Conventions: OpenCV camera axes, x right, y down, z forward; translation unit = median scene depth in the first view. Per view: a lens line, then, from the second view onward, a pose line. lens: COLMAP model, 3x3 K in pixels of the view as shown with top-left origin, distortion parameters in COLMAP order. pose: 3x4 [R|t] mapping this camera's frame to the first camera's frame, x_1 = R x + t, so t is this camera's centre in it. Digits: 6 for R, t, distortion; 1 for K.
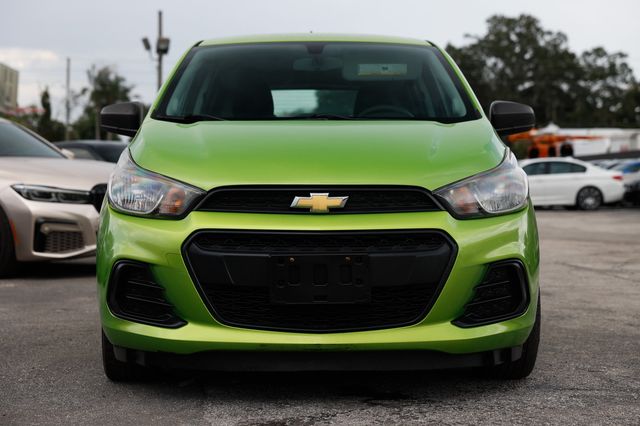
lens RADIAL K [[1124.2, 0, 320.0], [0, 1124.2, 213.0], [0, 0, 1]] dist [0.310014, -0.029957]
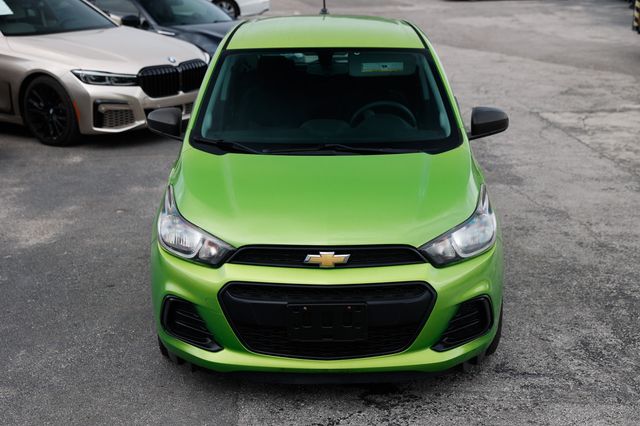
lens RADIAL K [[958.2, 0, 320.0], [0, 958.2, 213.0], [0, 0, 1]] dist [0.192315, 0.035136]
pose [[0.999895, 0.002586, -0.014265, 0.006281], [0.000853, 0.971755, 0.235989, -0.287339], [0.014472, -0.235976, 0.971651, -0.019644]]
